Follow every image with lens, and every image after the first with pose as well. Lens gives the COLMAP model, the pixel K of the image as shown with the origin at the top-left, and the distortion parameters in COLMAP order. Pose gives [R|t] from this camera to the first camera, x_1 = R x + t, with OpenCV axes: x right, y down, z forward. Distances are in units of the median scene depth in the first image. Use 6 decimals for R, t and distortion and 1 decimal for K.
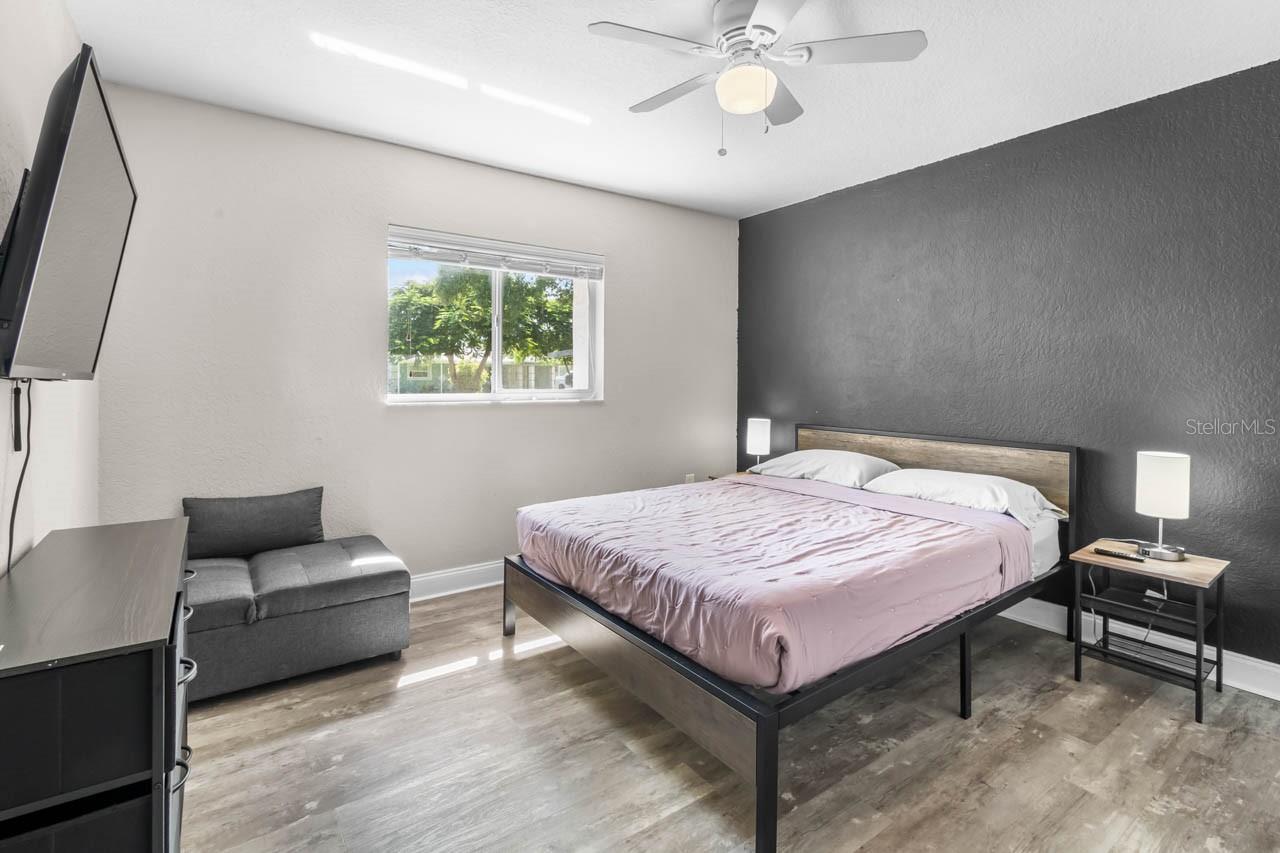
lens RADIAL K [[573.5, 0, 631.7], [0, 573.5, 391.0], [0, 0, 1]] dist [0.008209, -0.005340]
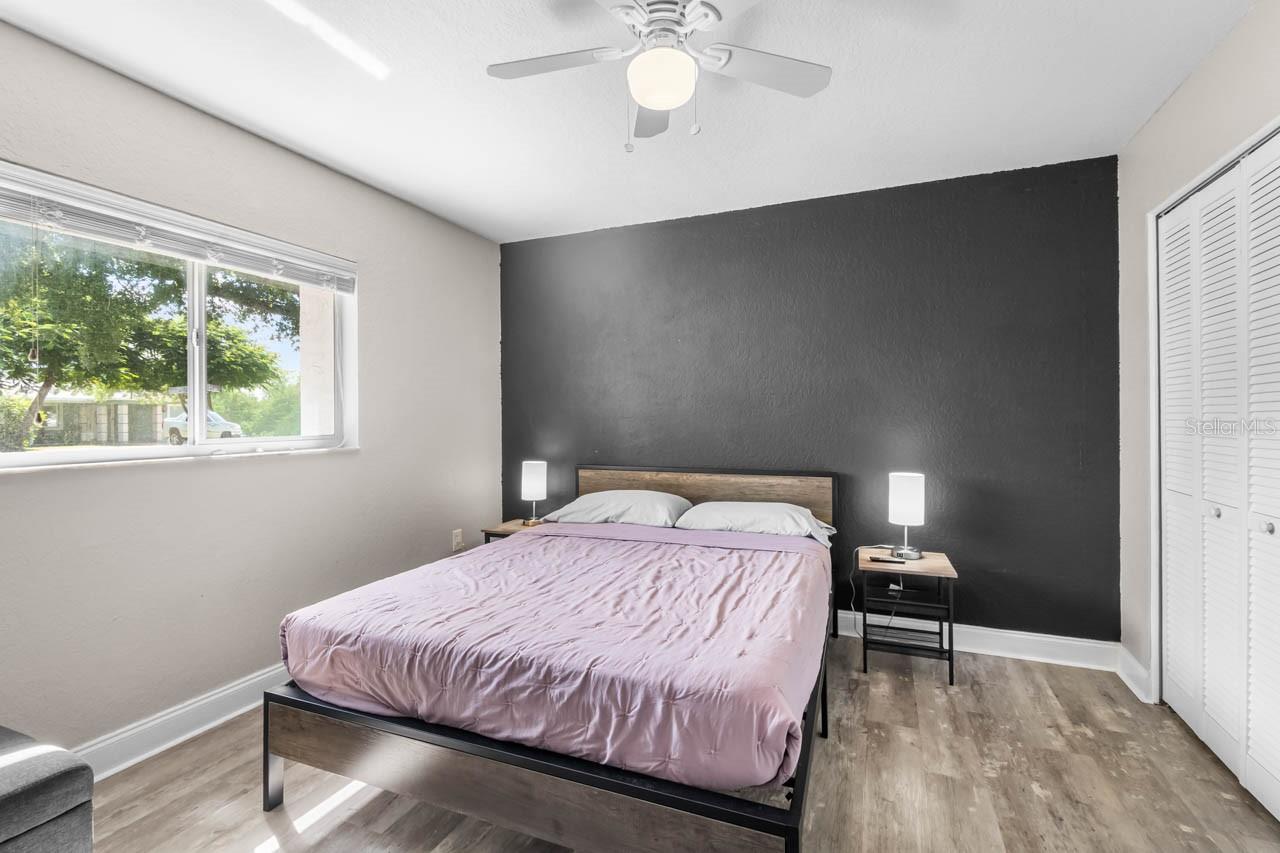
lens RADIAL K [[573.5, 0, 636.1], [0, 573.5, 422.9], [0, 0, 1]] dist [0.008209, -0.005340]
pose [[0.853837, -0.016485, 0.520279, -0.212766], [0.022717, 0.999726, -0.005605, -0.008218], [-0.520044, 0.016605, 0.853978, 0.223616]]
